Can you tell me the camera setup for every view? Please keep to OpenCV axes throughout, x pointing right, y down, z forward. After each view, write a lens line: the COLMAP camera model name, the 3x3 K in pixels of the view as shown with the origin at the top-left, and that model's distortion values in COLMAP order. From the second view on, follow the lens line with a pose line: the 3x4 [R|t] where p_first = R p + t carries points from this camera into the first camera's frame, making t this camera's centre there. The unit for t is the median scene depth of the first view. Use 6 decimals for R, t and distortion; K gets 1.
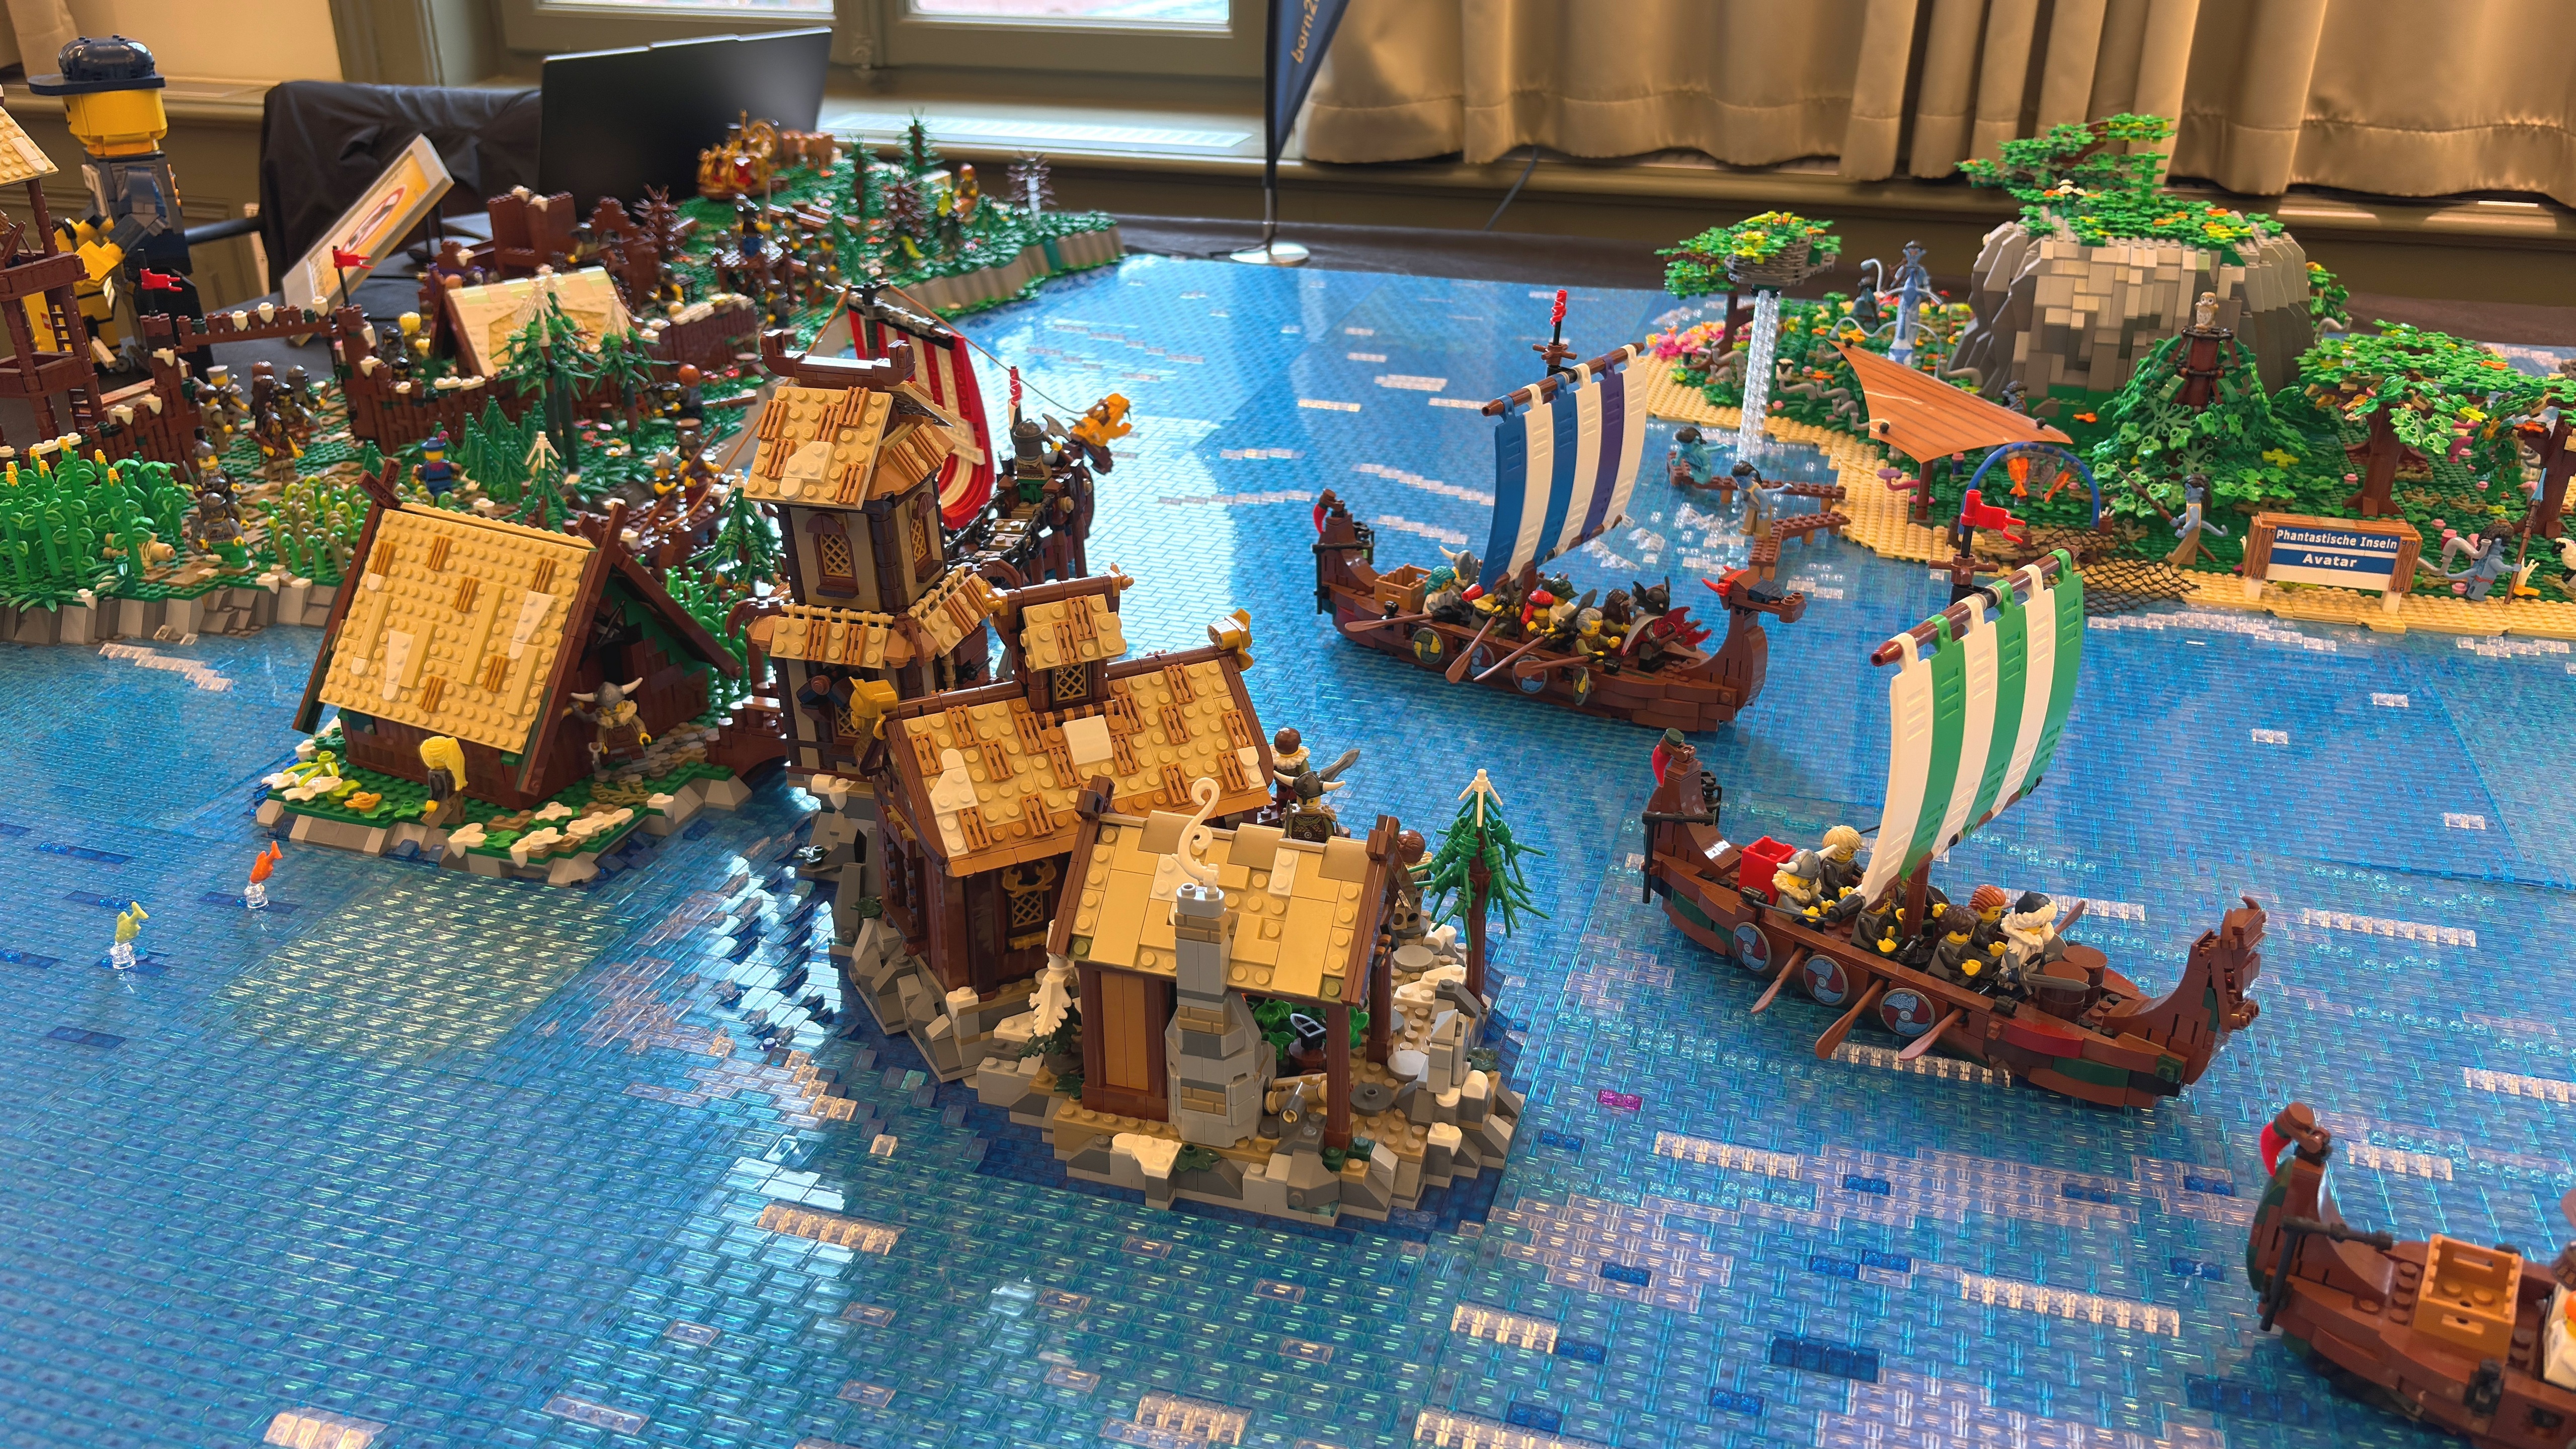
lens RADIAL K [[2081.4, 0, 1288.0], [0, 2081.4, 724.5], [0, 0, 1]] dist [0.003054, -0.006900]
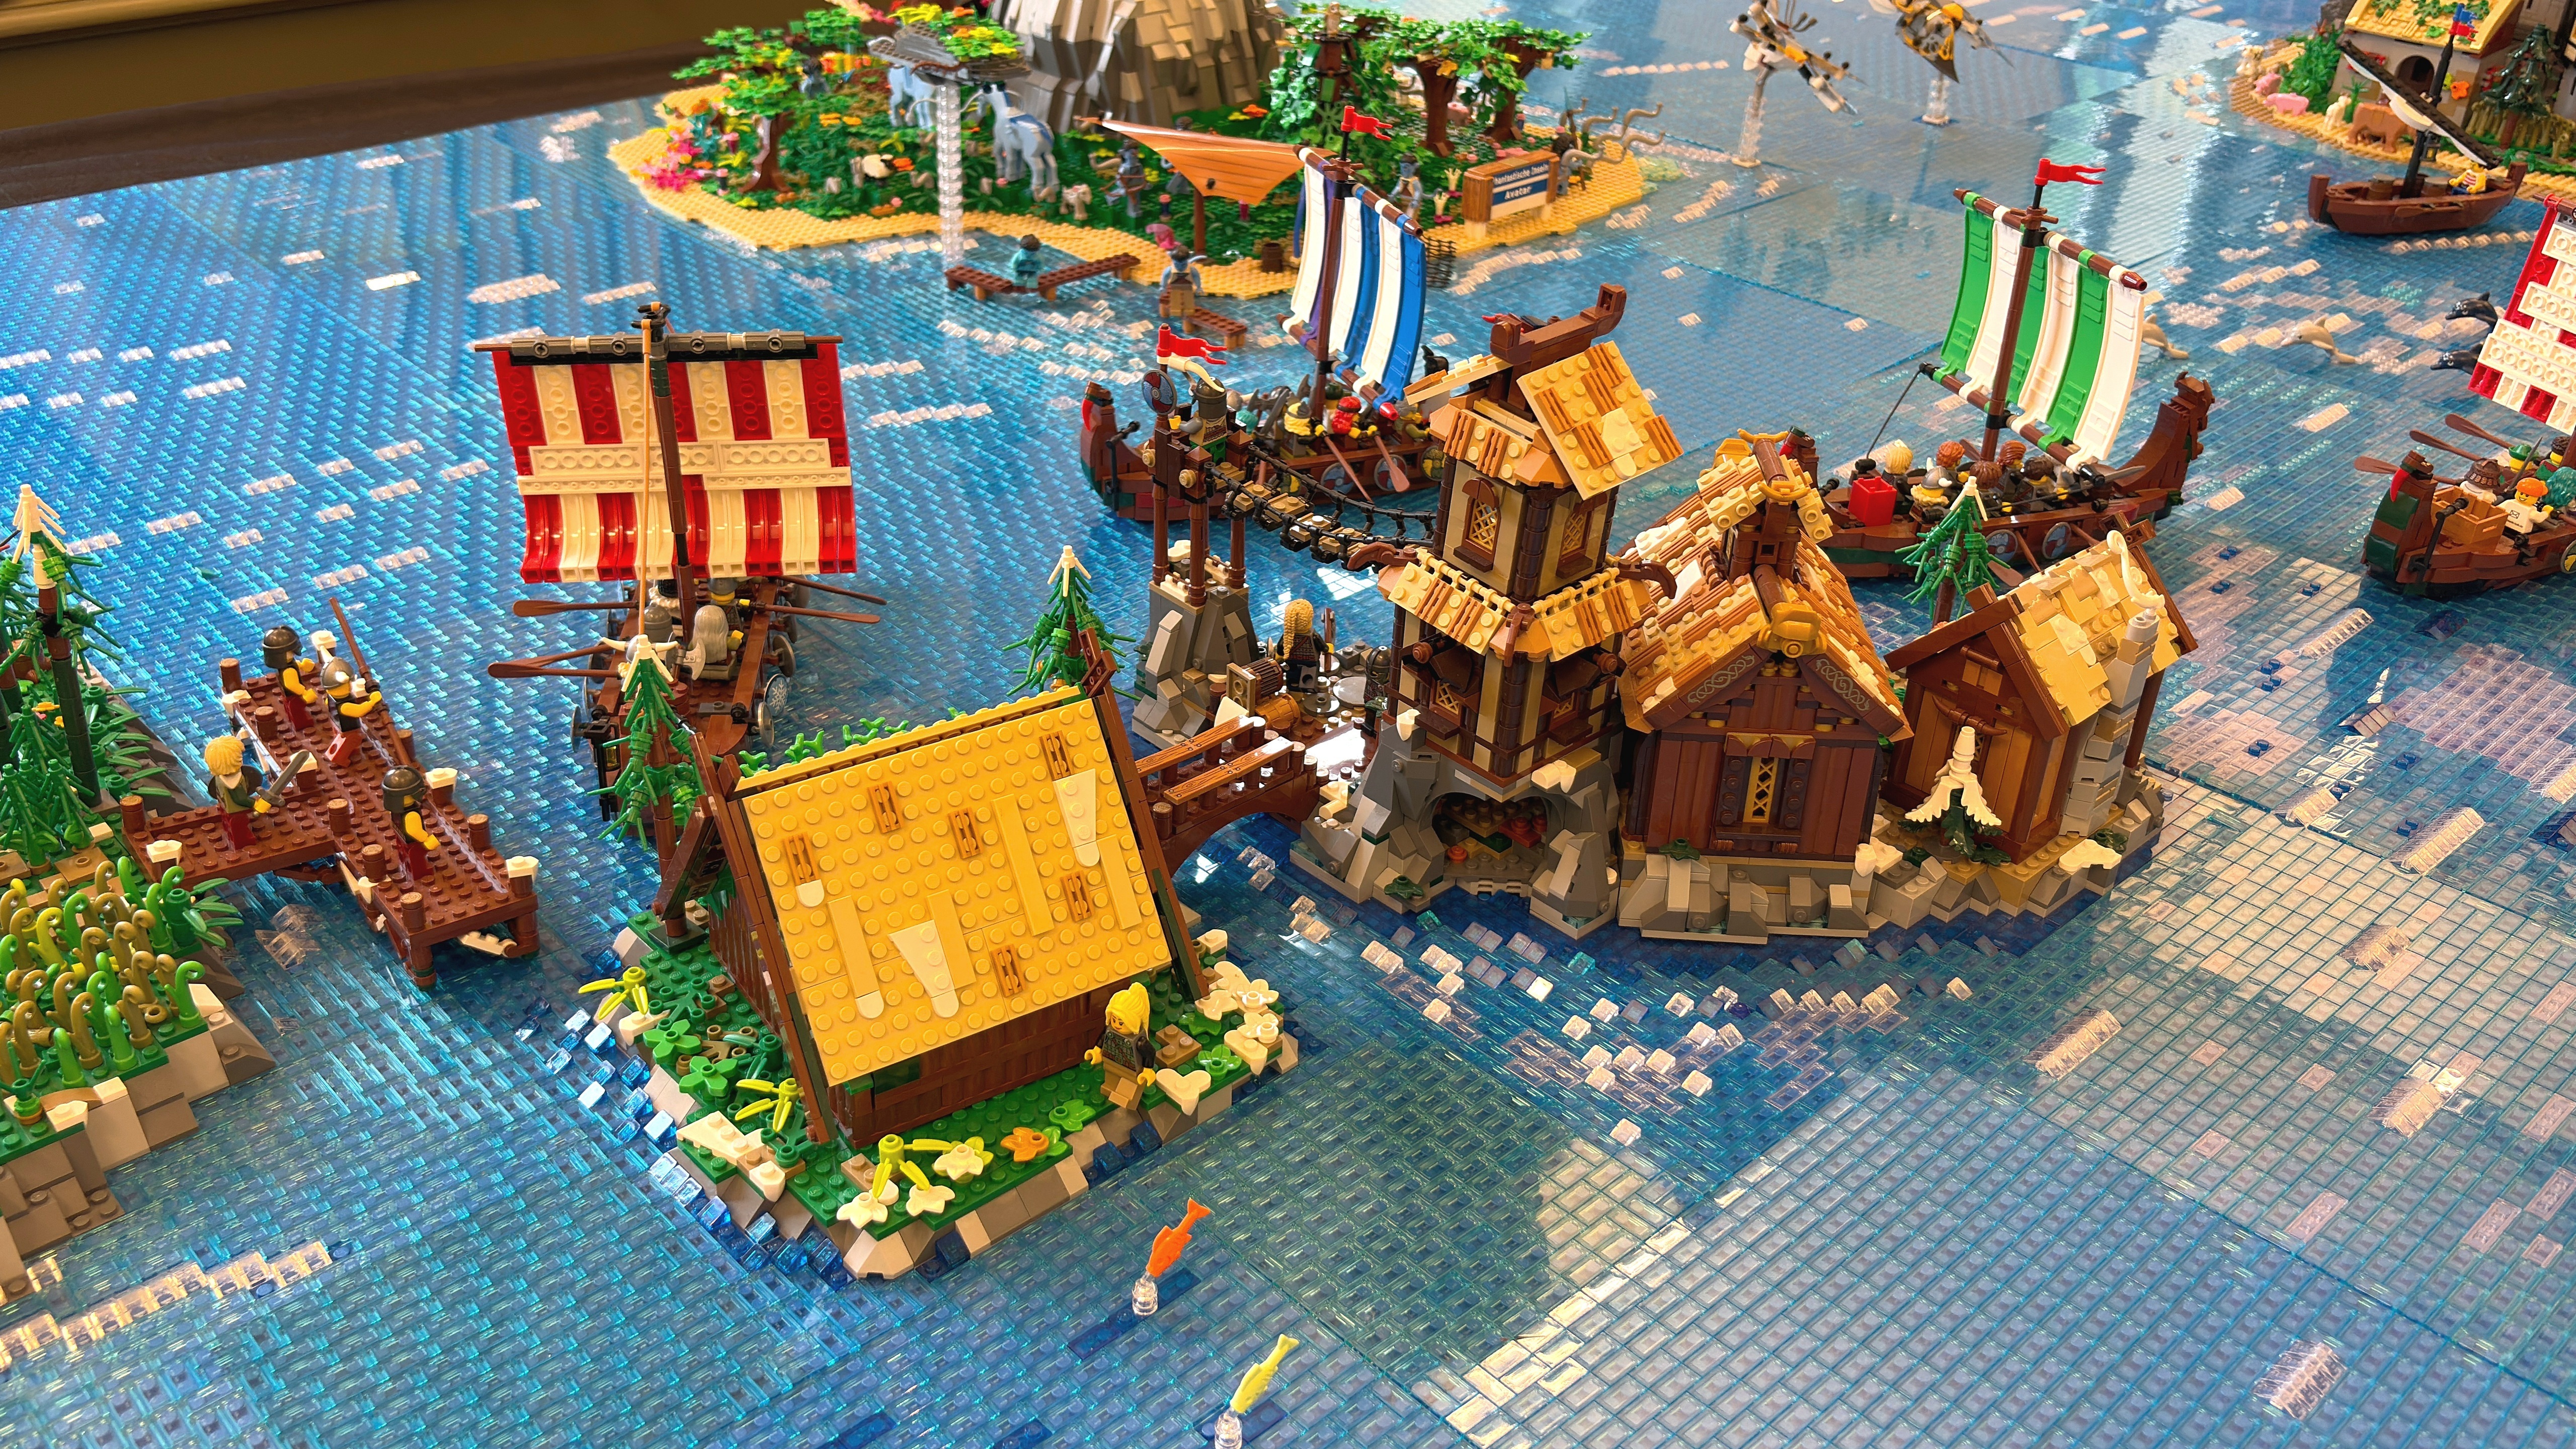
lens RADIAL K [[2236.9, 0, 1288.0], [0, 2236.9, 724.5], [0, 0, 1]] dist [0.018097, 0.003477]
pose [[0.481819, -0.431613, 0.762602, -0.652652], [0.331408, 0.895395, 0.297383, -0.207906], [-0.811184, 0.109448, 0.574458, 0.307479]]
